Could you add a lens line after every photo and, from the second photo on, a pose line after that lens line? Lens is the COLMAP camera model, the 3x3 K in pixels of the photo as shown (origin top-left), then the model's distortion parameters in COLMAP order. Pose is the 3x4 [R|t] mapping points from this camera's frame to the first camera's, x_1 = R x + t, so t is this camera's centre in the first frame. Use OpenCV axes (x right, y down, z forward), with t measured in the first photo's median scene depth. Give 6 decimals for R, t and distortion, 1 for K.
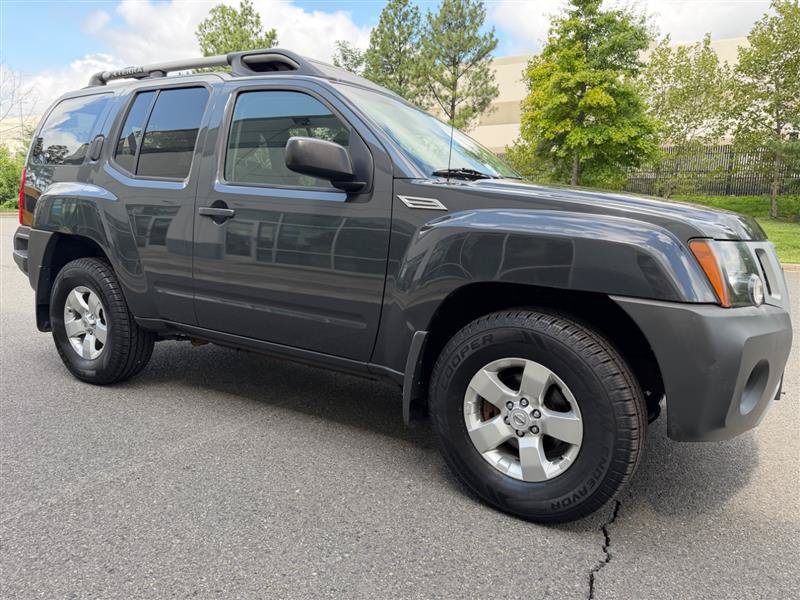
lens RADIAL K [[575.7, 0, 400.0], [0, 575.7, 300.0], [0, 0, 1]] dist [0.007585, -0.011849]
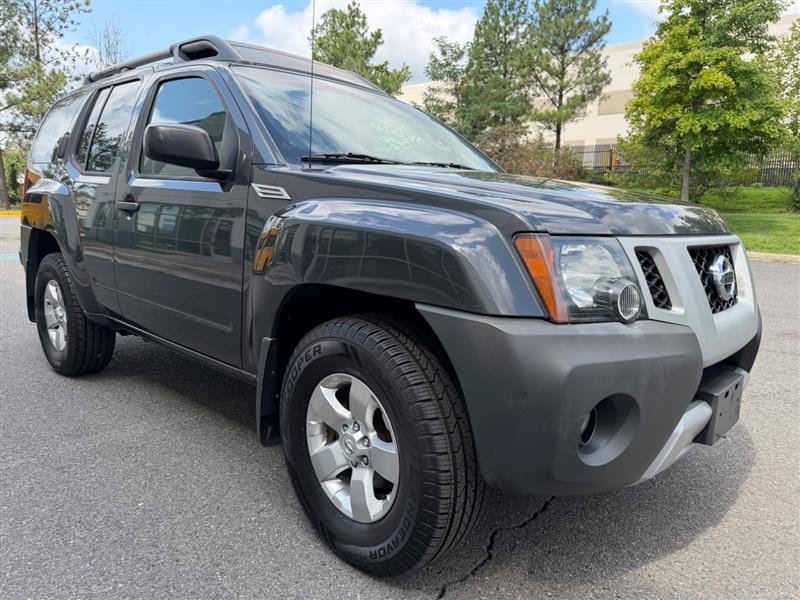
lens RADIAL K [[575.7, 0, 400.0], [0, 575.7, 300.0], [0, 0, 1]] dist [0.007585, -0.011849]
pose [[0.978624, 0.024326, -0.204212, 0.055964], [-0.023383, 0.999702, 0.007031, -0.001951], [0.204323, -0.002105, 0.978901, 0.023553]]
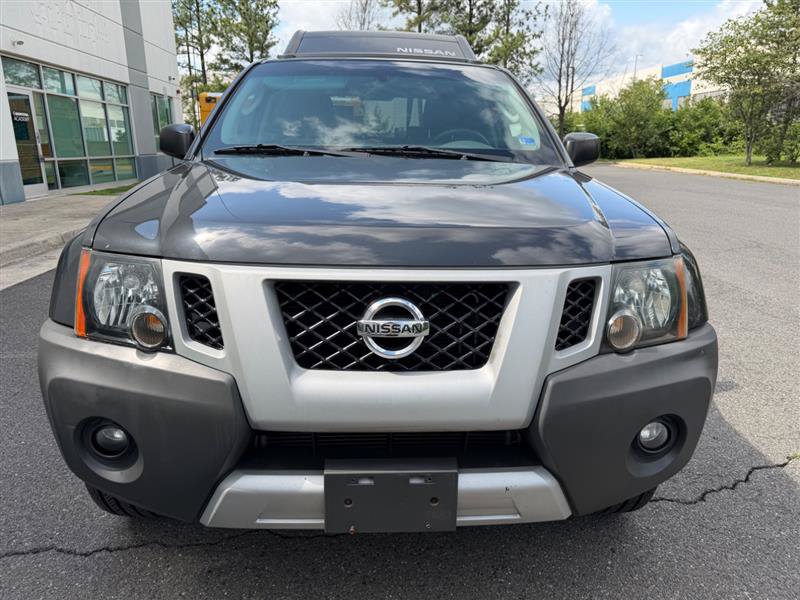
lens RADIAL K [[578.3, 0, 398.2], [0, 578.3, 294.3], [0, 0, 1]] dist [0.004230, -0.006765]
pose [[0.563900, 0.182942, -0.805325, 0.159769], [-0.118212, 0.982994, 0.140528, -0.023168], [0.817338, 0.015956, 0.575937, 0.099820]]
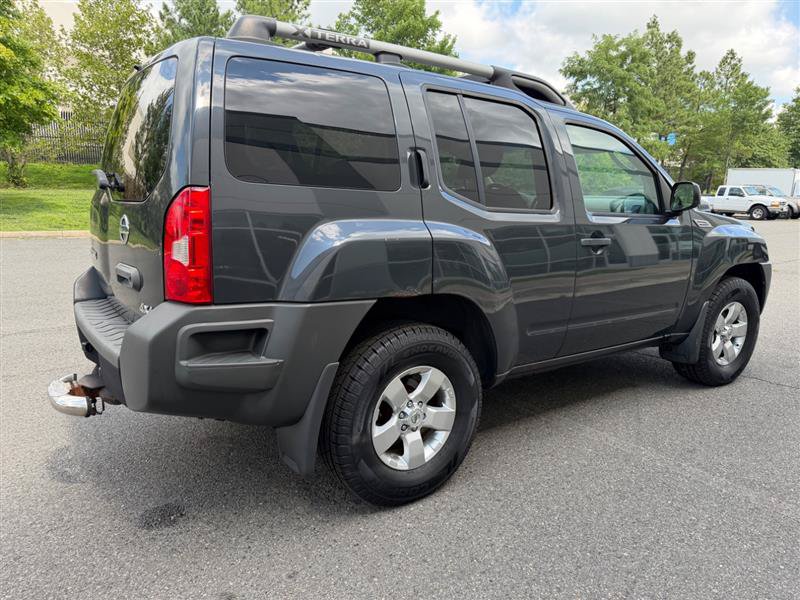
lens RADIAL K [[573.7, 0, 402.7], [0, 573.7, 305.0], [0, 0, 1]] dist [0.007099, -0.000834]
pose [[0.379060, -0.202985, 0.902835, -0.240561], [0.137271, 0.977185, 0.162067, -0.043500], [-0.915134, 0.062500, 0.398275, 0.153163]]
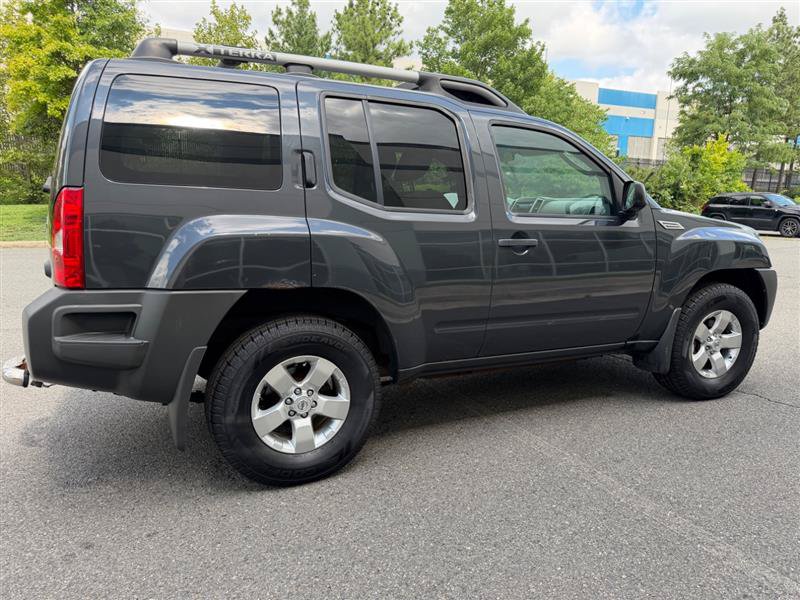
lens RADIAL K [[574.2, 0, 405.2], [0, 574.2, 306.0], [0, 0, 1]] dist [0.007187, -0.006011]
pose [[0.540037, -0.175940, 0.823046, -0.221314], [0.138077, 0.983177, 0.119572, -0.032265], [-0.830238, 0.049070, 0.555246, 0.100156]]
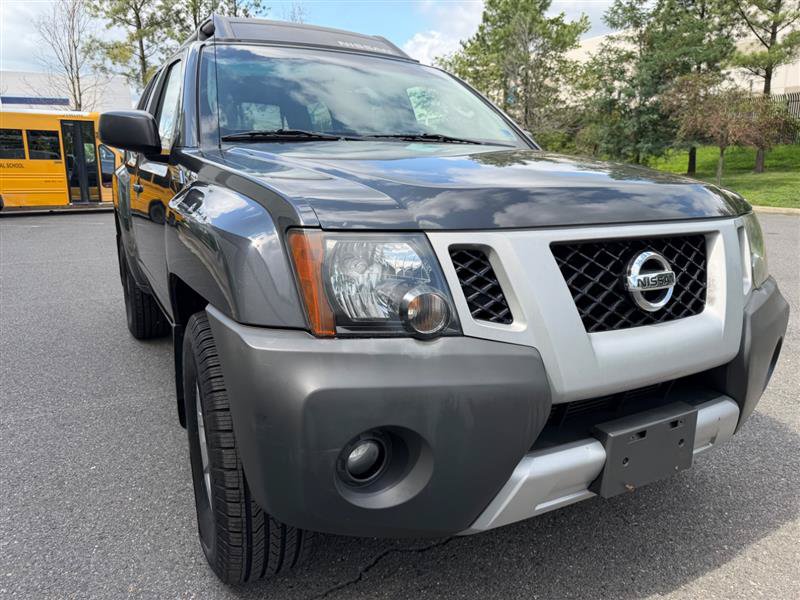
lens RADIAL K [[575.7, 0, 400.0], [0, 575.7, 300.0], [0, 0, 1]] dist [0.007585, -0.011849]
pose [[0.866518, 0.078707, -0.492902, 0.104697], [-0.046985, 0.995967, 0.076438, -0.008977], [0.496930, -0.043076, 0.866721, 0.055112]]
